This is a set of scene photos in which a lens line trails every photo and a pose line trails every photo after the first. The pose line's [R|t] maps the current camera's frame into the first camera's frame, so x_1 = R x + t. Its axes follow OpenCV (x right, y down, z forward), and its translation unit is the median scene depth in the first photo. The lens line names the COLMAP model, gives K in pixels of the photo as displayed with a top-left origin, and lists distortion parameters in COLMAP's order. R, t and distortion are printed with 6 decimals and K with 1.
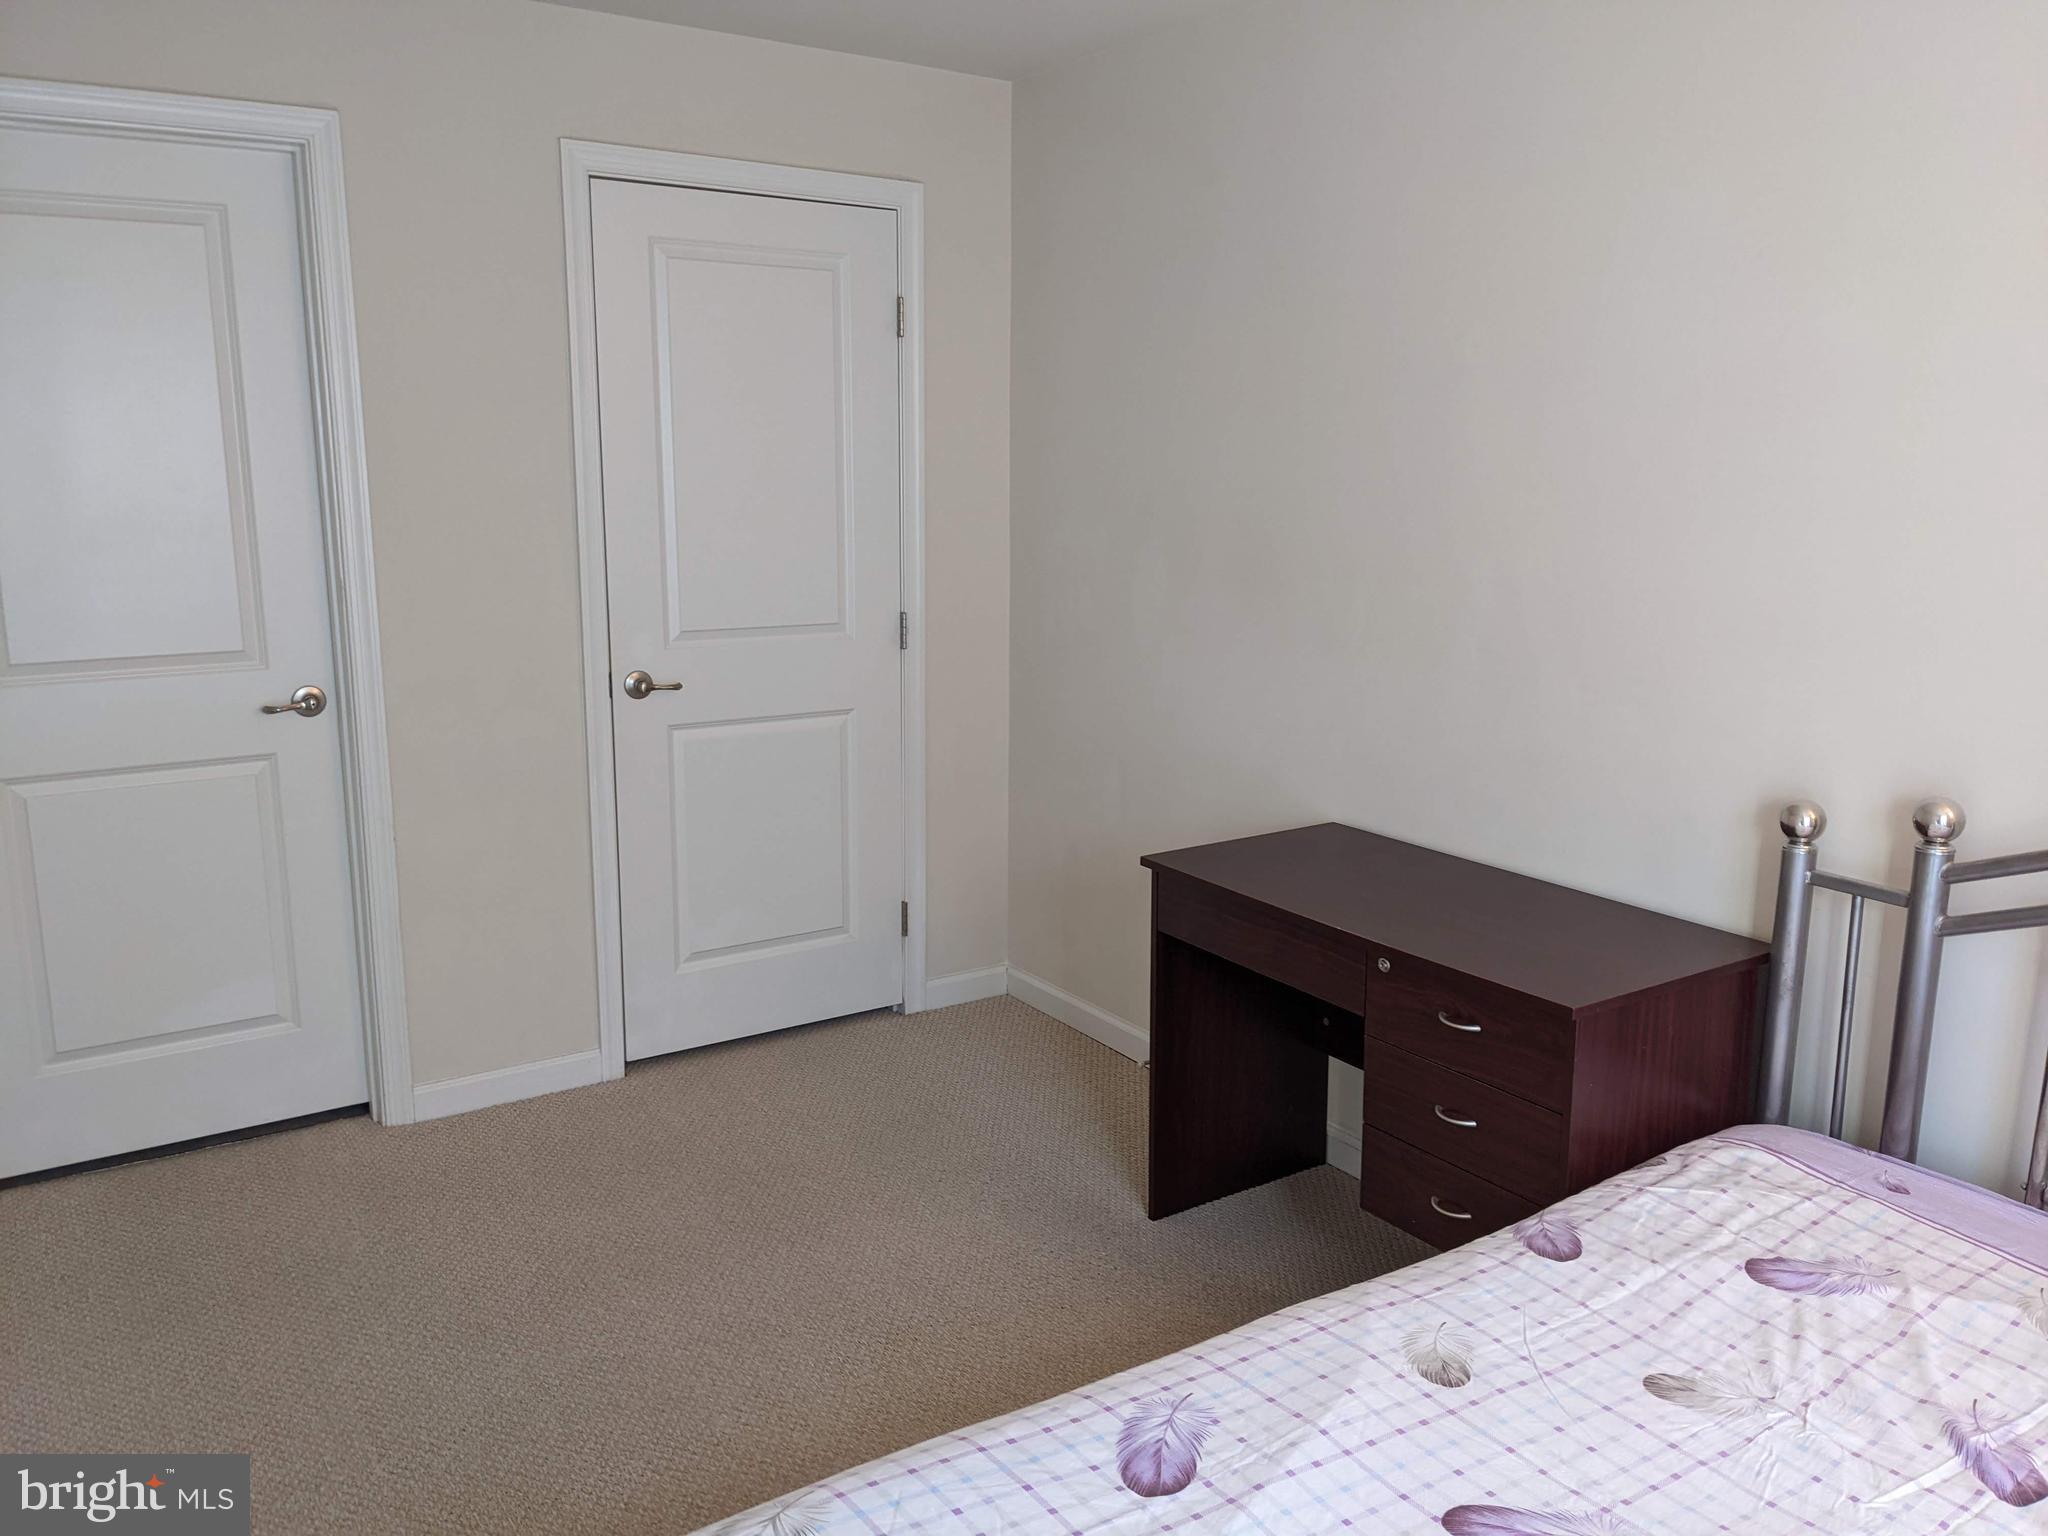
lens RADIAL K [[1621.0, 0, 1026.7], [0, 1621.0, 759.8], [0, 0, 1]] dist [0.060463, -0.097696]
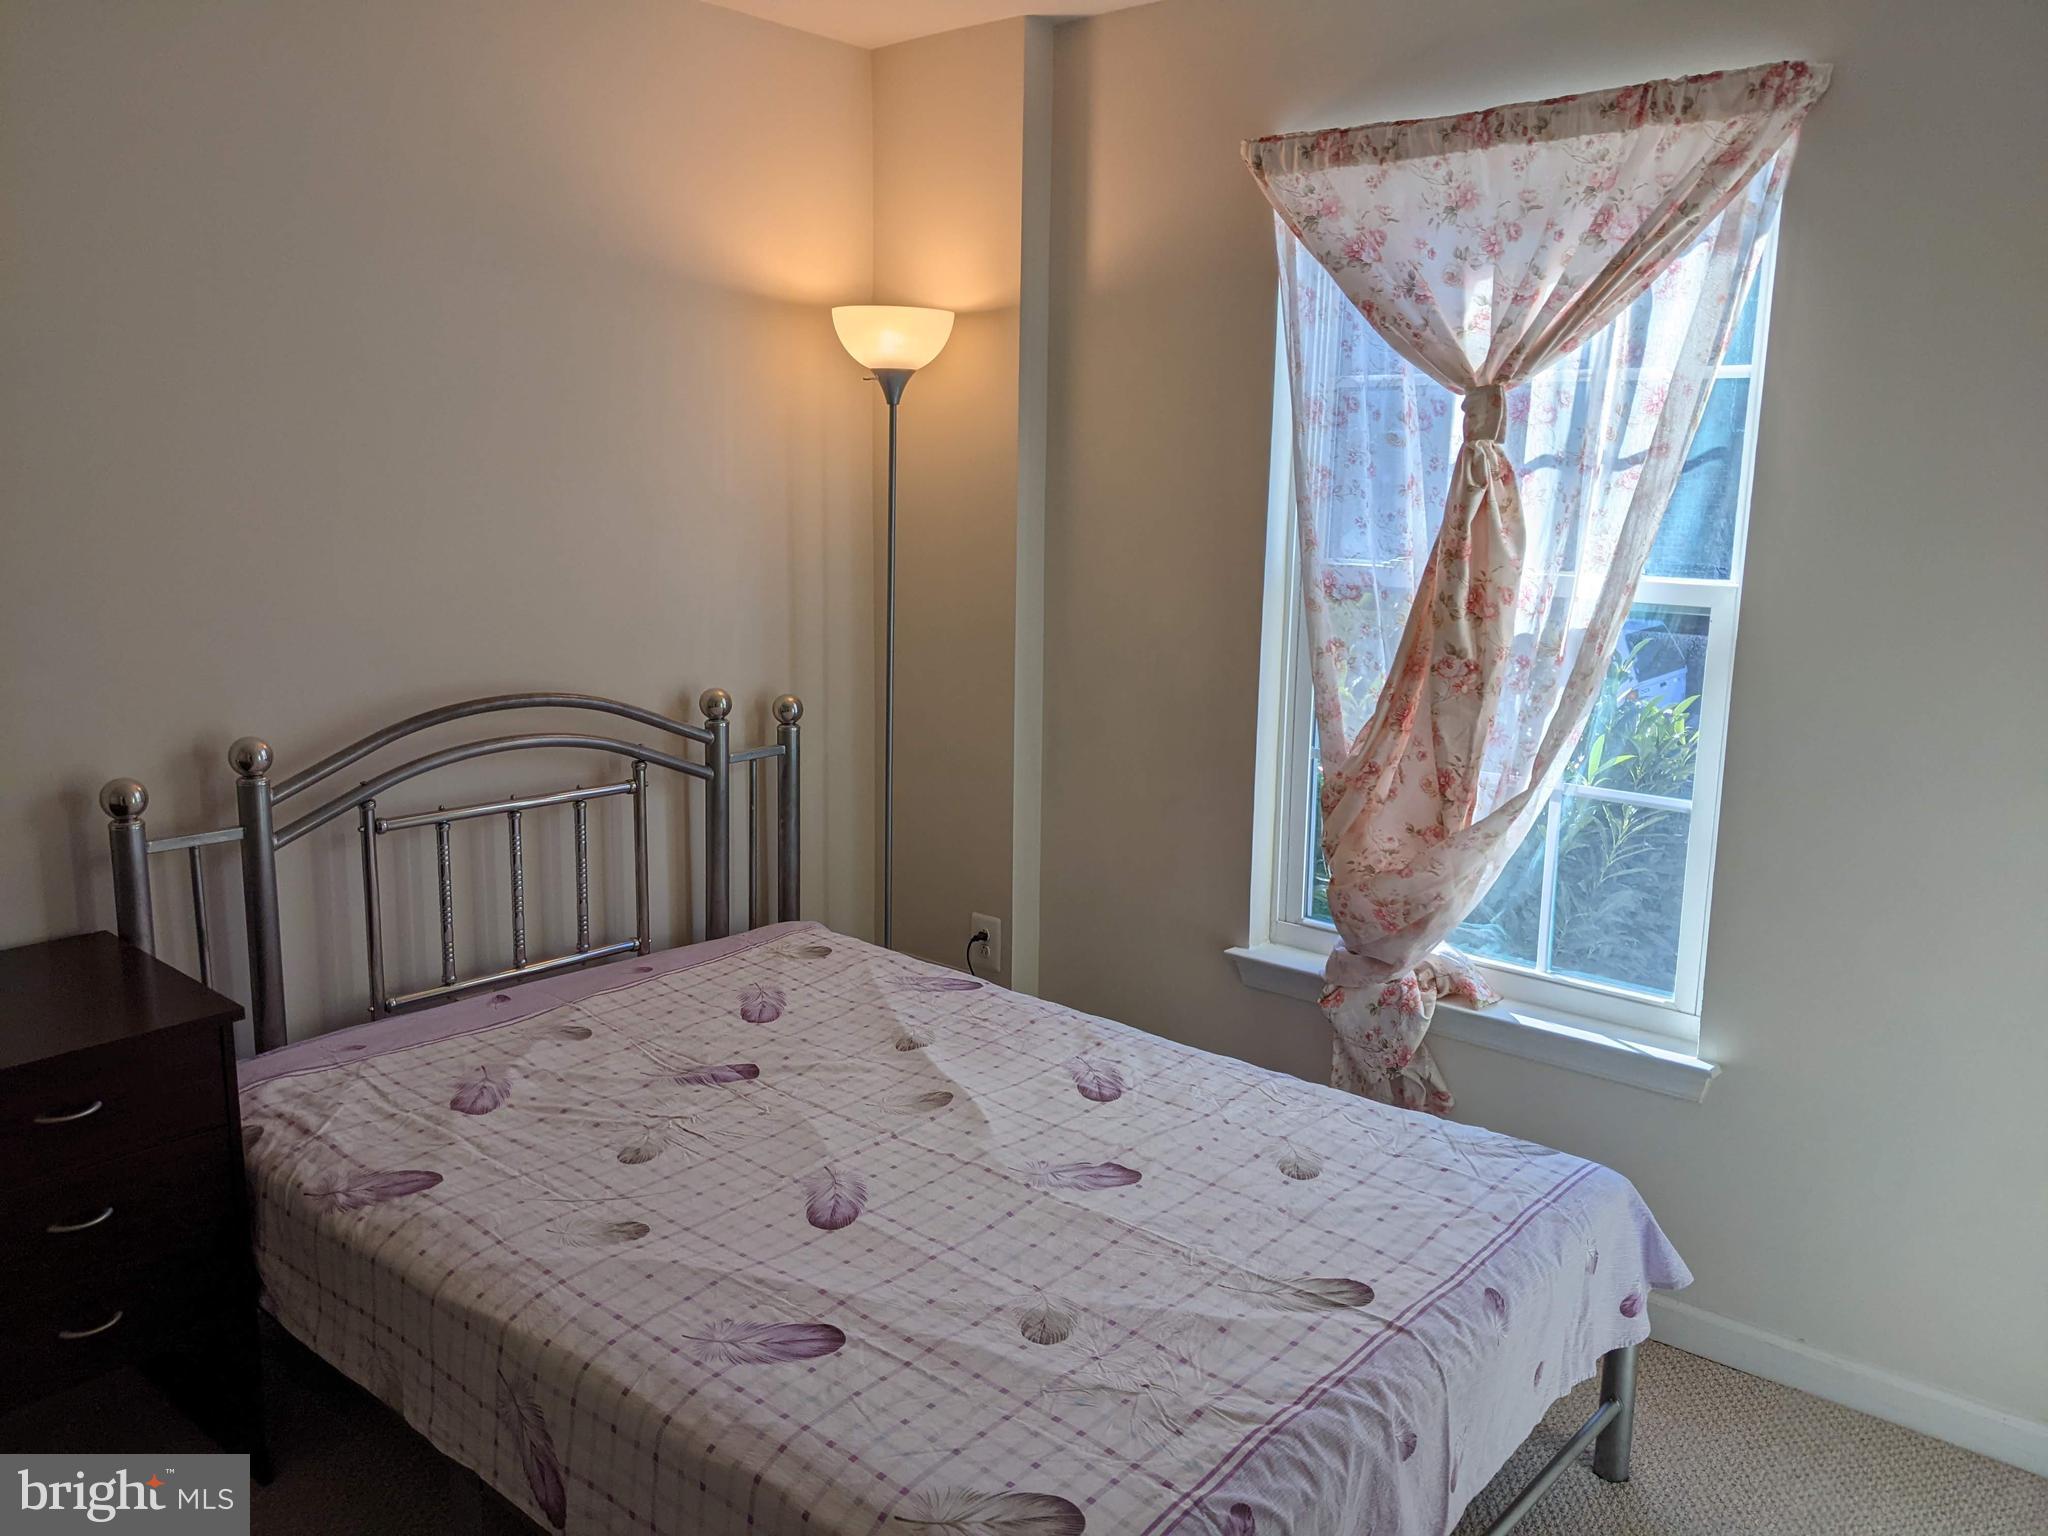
lens RADIAL K [[1621.0, 0, 1025.2], [0, 1621.0, 764.9], [0, 0, 1]] dist [0.060463, -0.097696]
pose [[-0.253812, -0.200410, 0.946264, -0.844706], [0.173204, 0.953070, 0.248309, -0.185281], [-0.951620, 0.226921, -0.207189, 0.871460]]
